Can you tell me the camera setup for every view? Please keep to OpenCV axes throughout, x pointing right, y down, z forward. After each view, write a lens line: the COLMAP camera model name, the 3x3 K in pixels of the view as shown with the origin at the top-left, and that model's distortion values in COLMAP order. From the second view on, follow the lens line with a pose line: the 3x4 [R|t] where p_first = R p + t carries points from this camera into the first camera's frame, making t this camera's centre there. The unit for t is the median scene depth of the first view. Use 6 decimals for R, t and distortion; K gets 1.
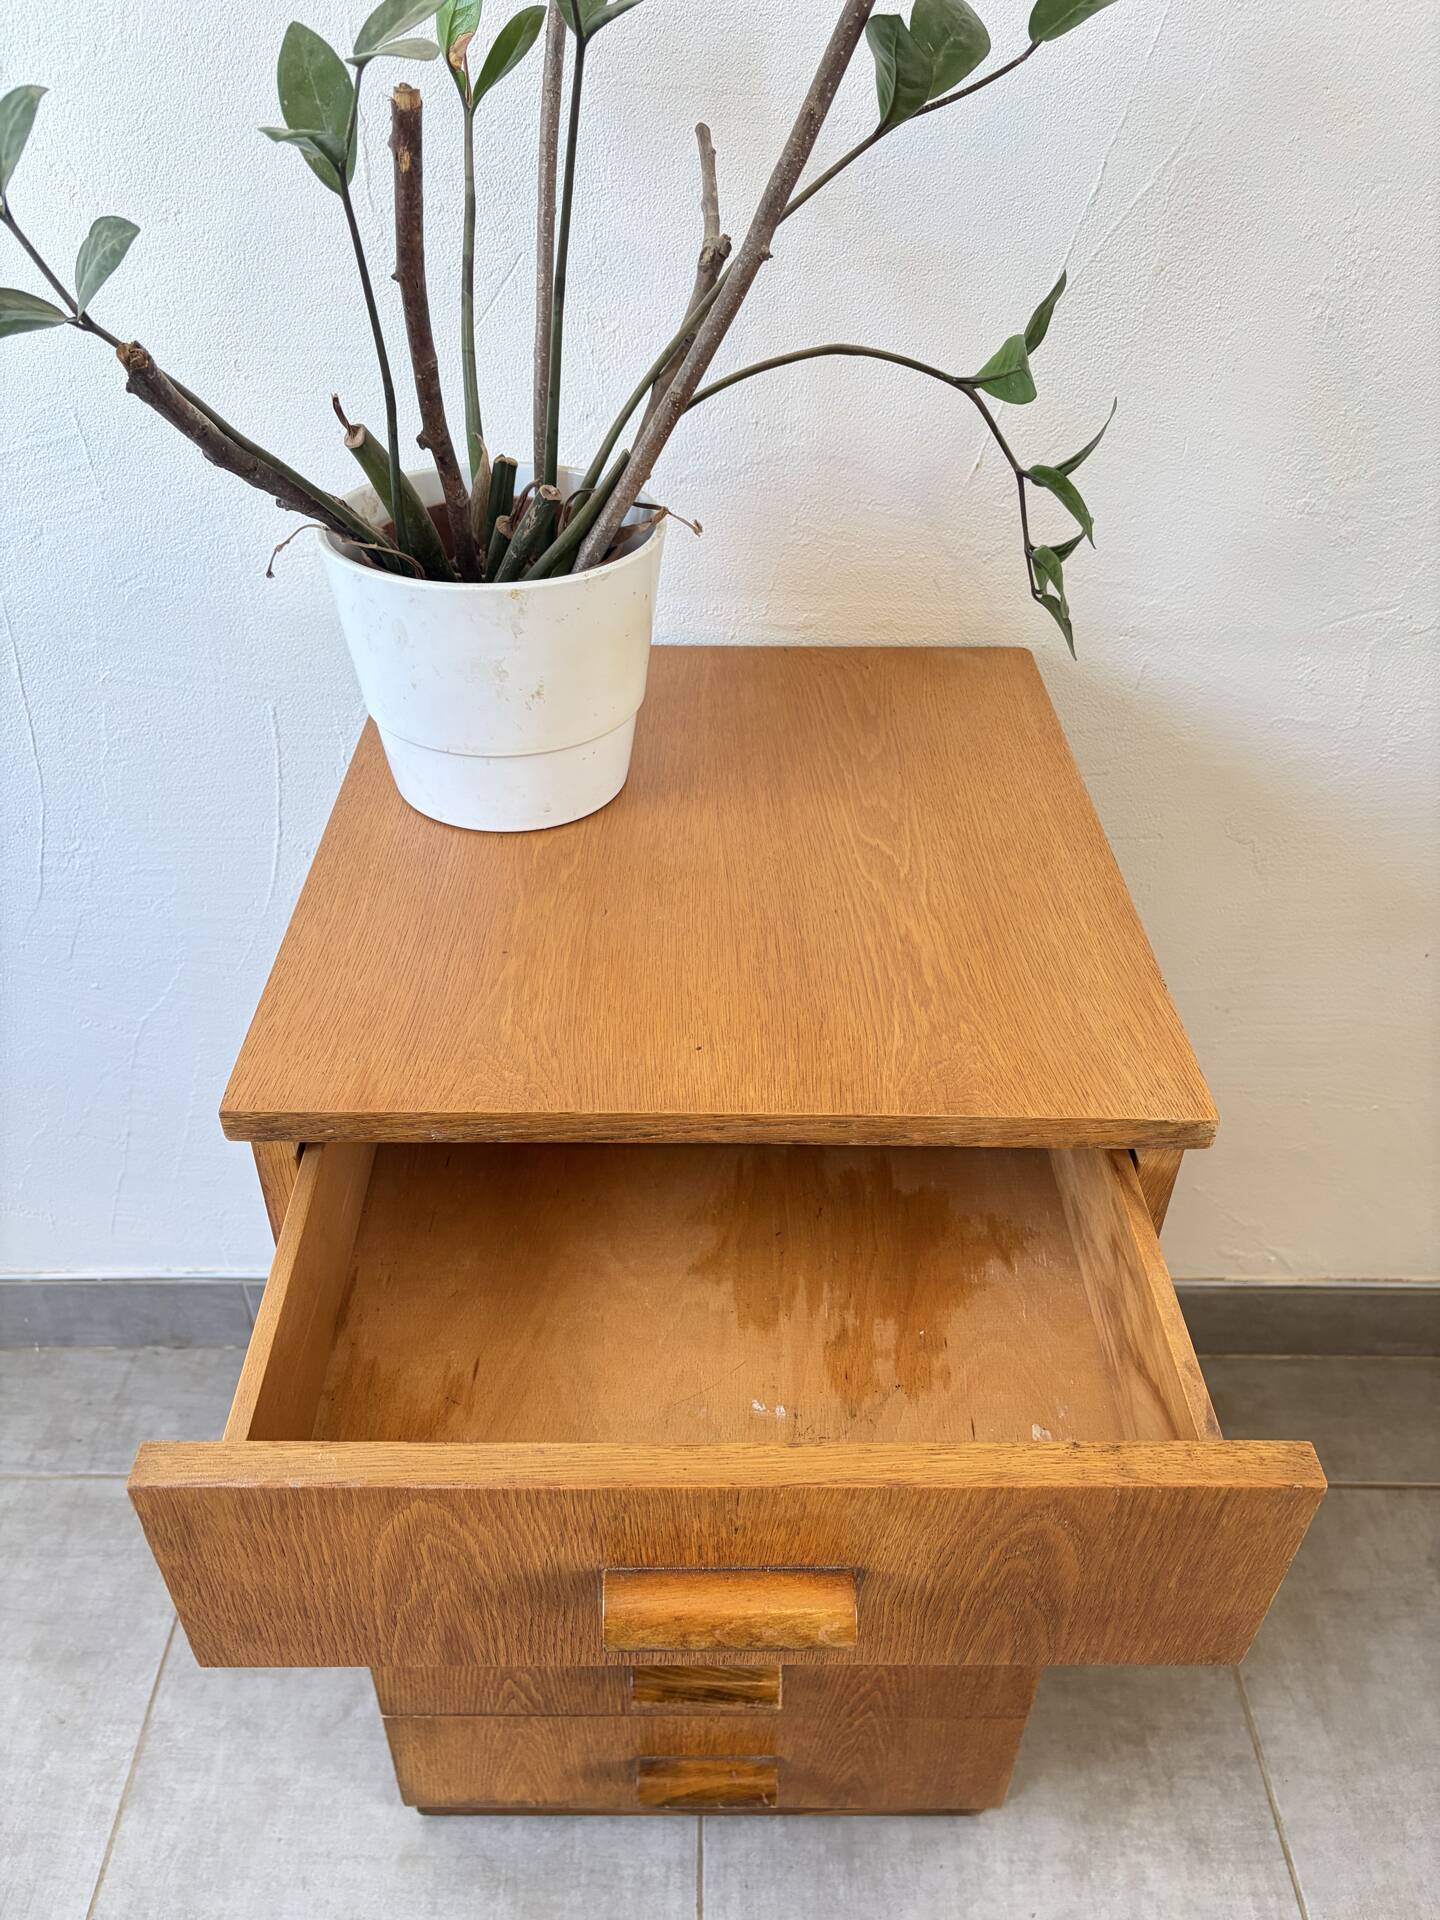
lens RADIAL K [[1456.5, 0, 714.8], [0, 1456.5, 968.5], [0, 0, 1]] dist [0.058310, -0.066903]
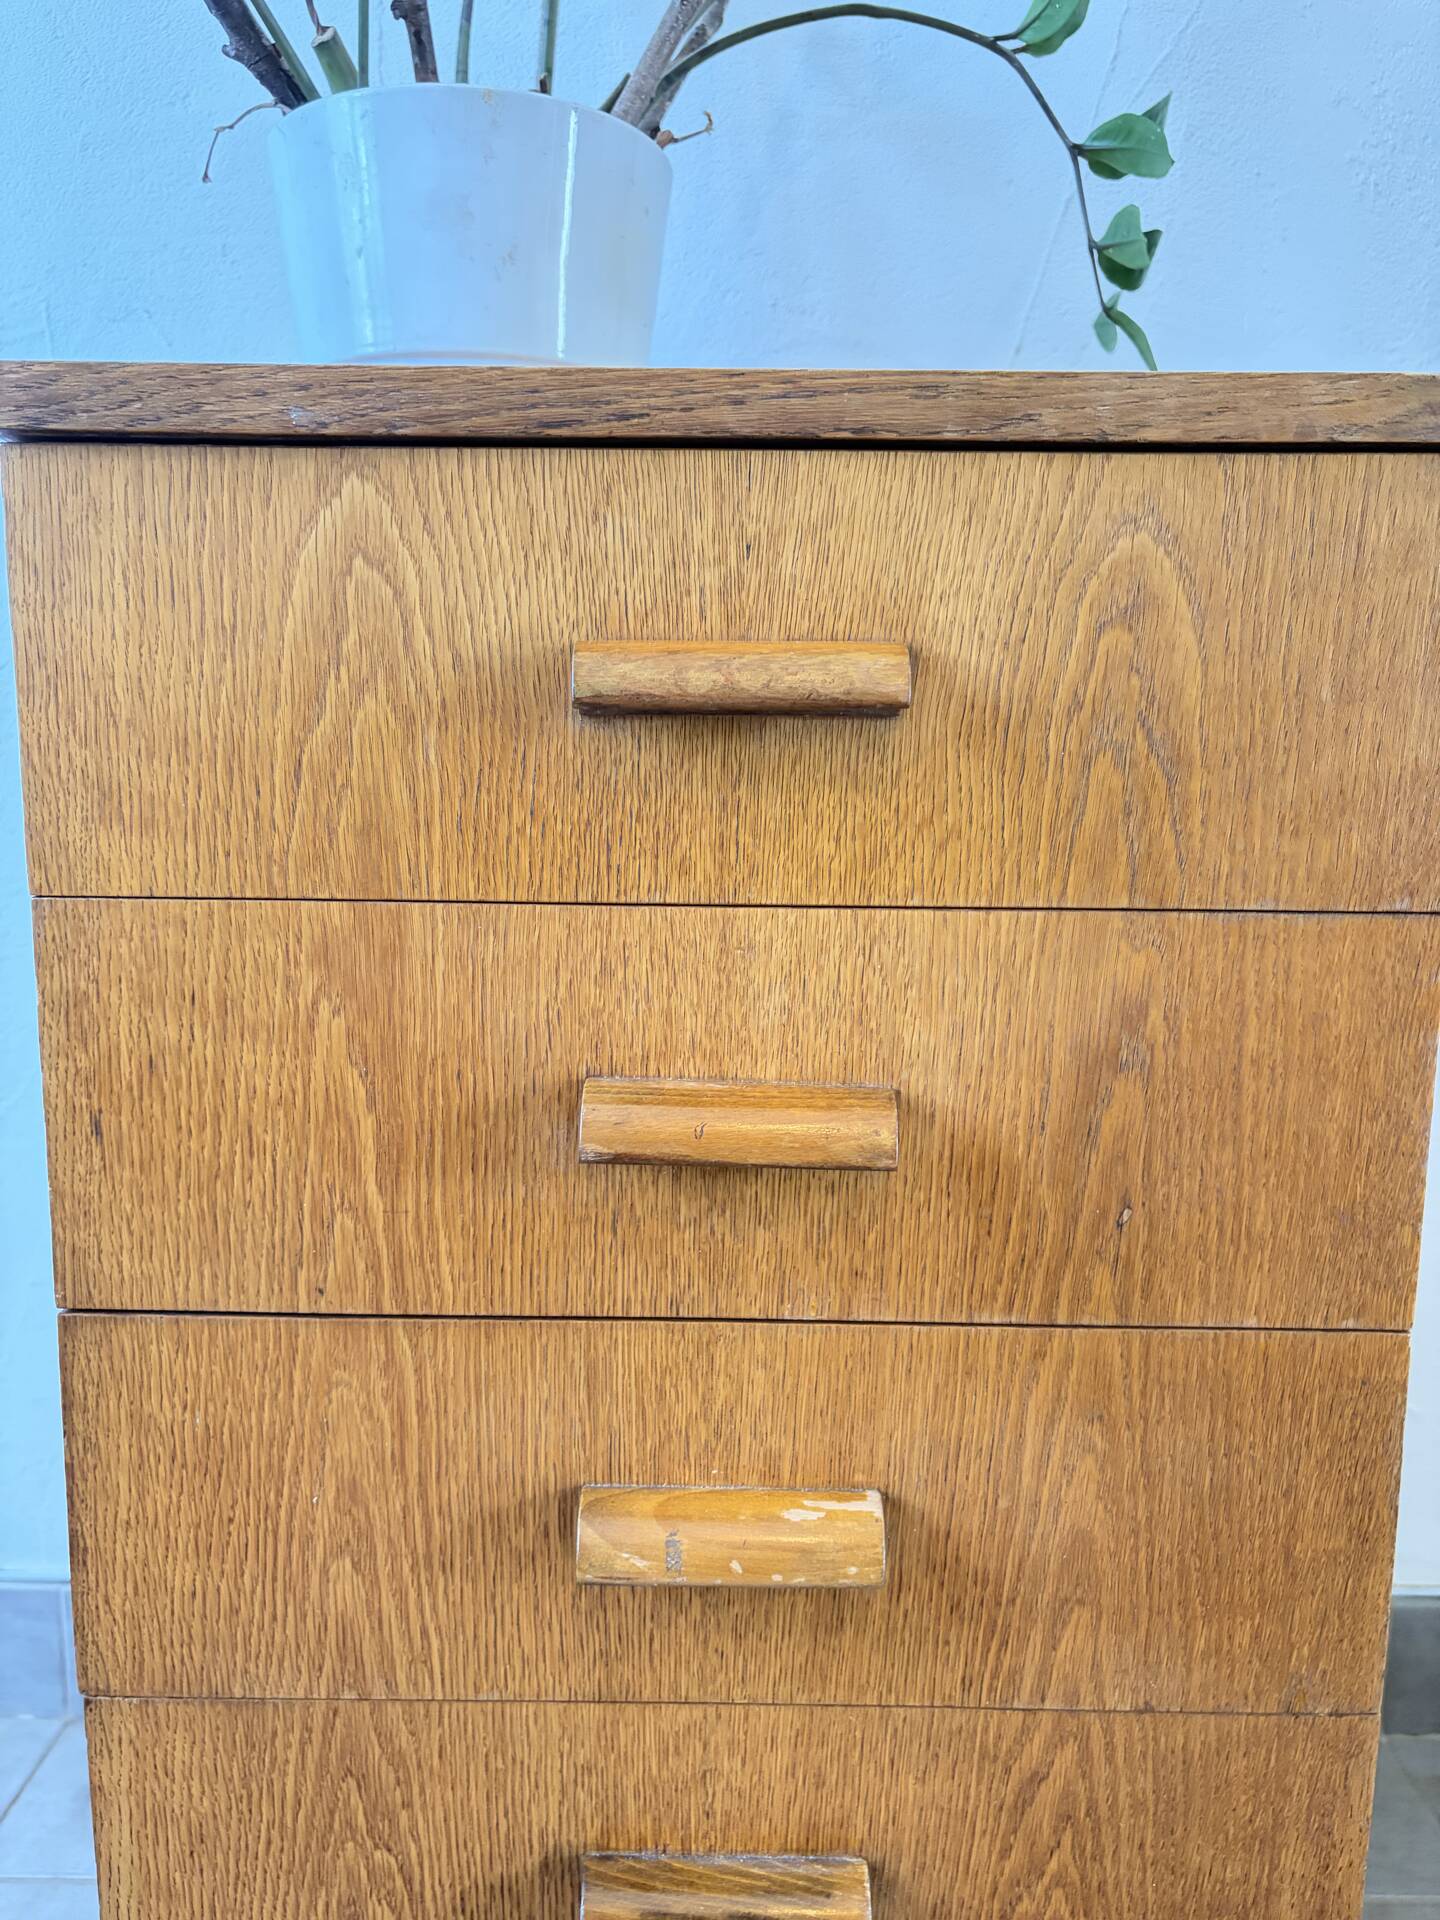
lens RADIAL K [[1493.6, 0, 710.0], [0, 1493.6, 974.9], [0, 0, 1]] dist [0.002796, -0.014301]
pose [[0.999838, -0.007245, -0.016458, 0.000136], [-0.001452, 0.879742, -0.475450, 0.377501], [0.017923, 0.475397, 0.879589, 0.315584]]
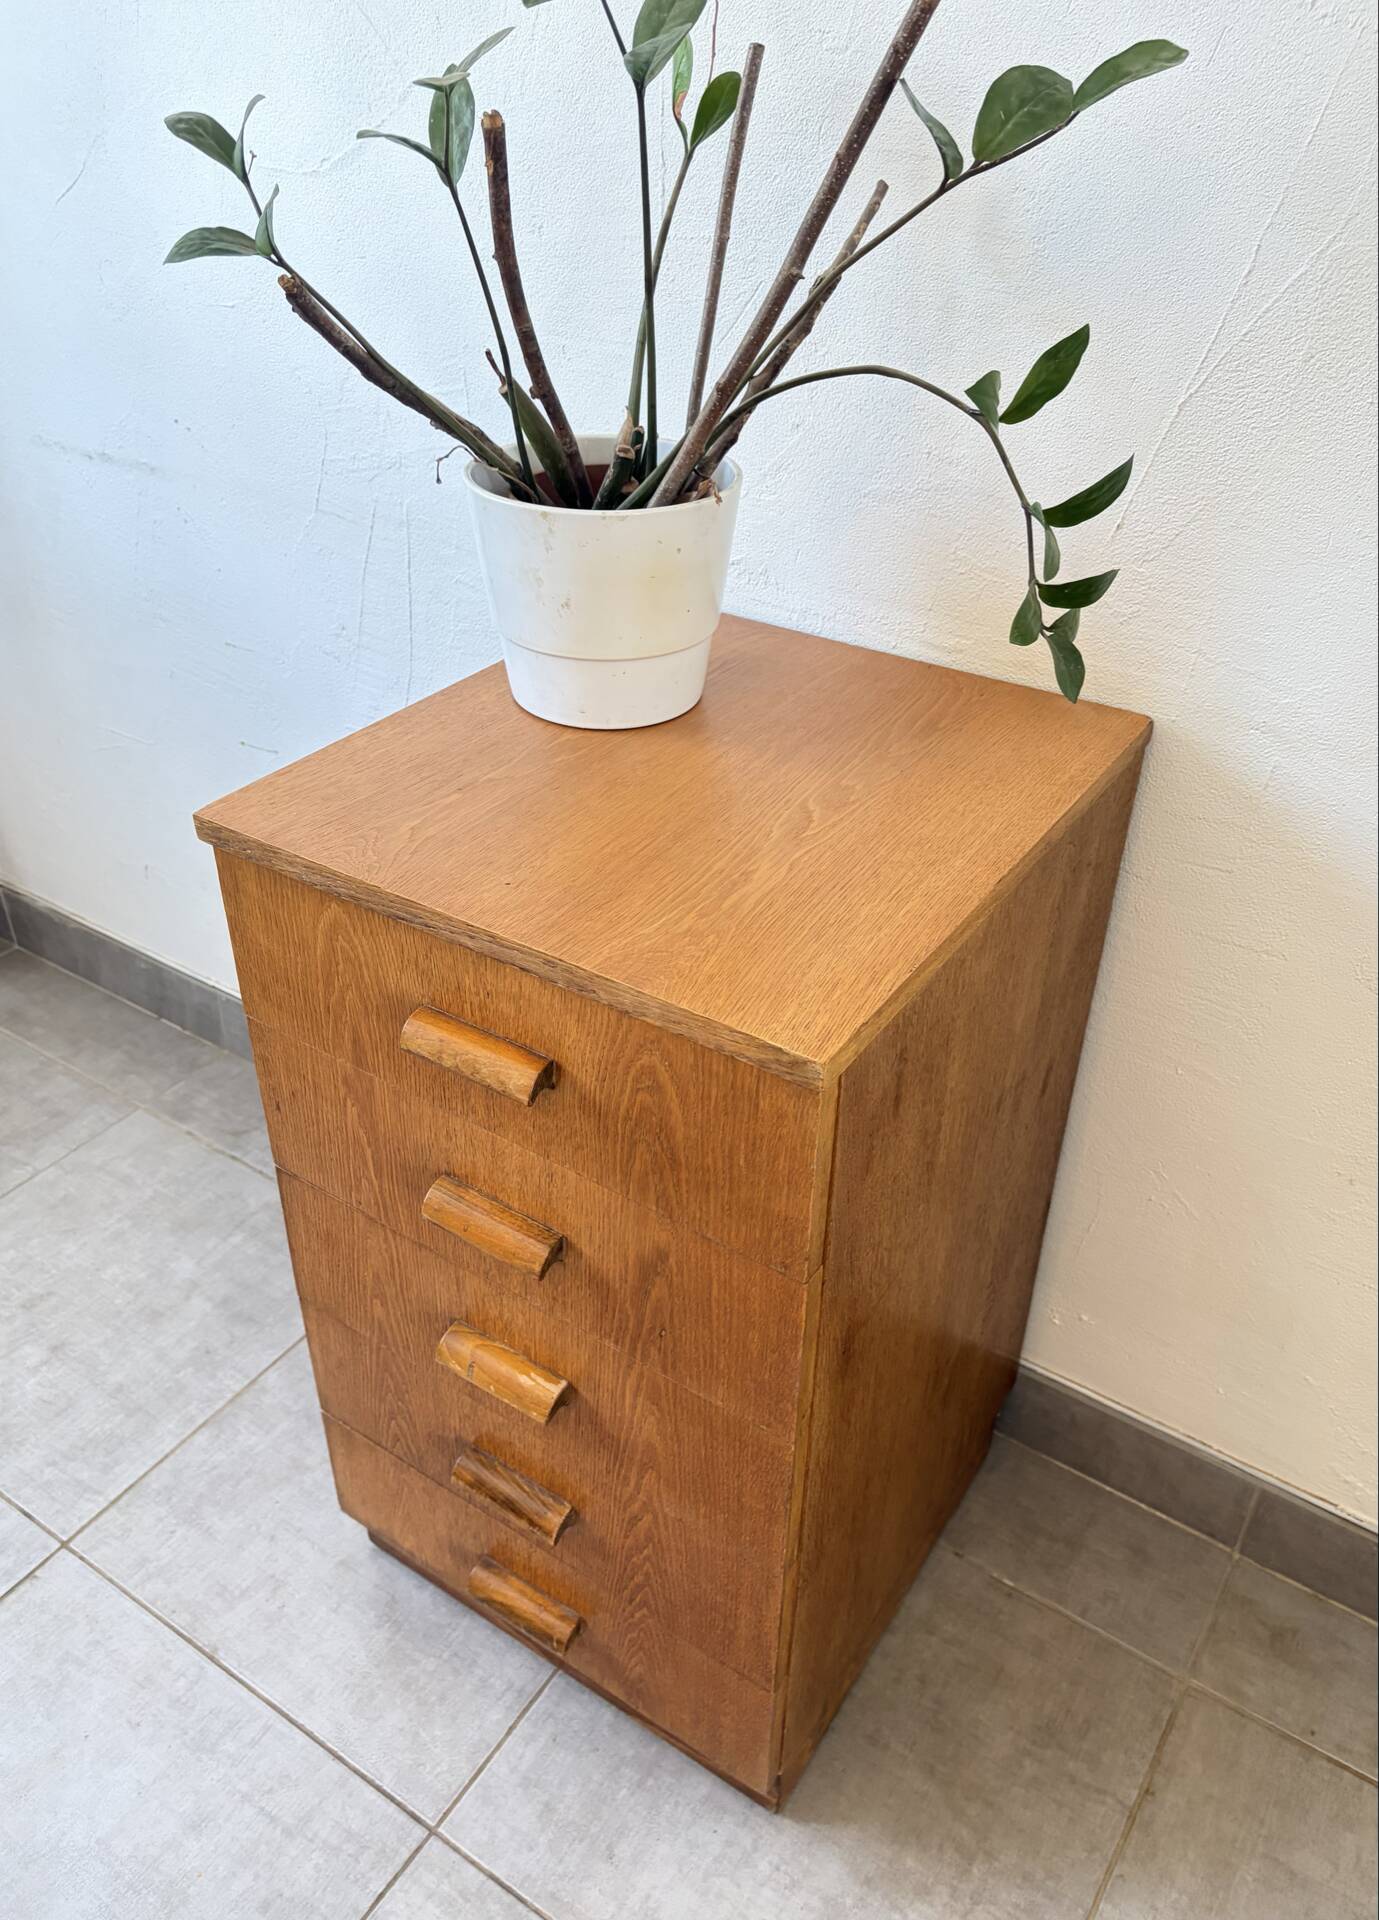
lens RADIAL K [[1458.0, 0, 689.1], [0, 1458.0, 970.9], [0, 0, 1]] dist [0.053020, -0.058154]
pose [[0.831802, 0.307822, -0.461900, 0.430283], [-0.338119, 0.940928, 0.018166, 0.030967], [0.440207, 0.141066, 0.886746, -0.006310]]
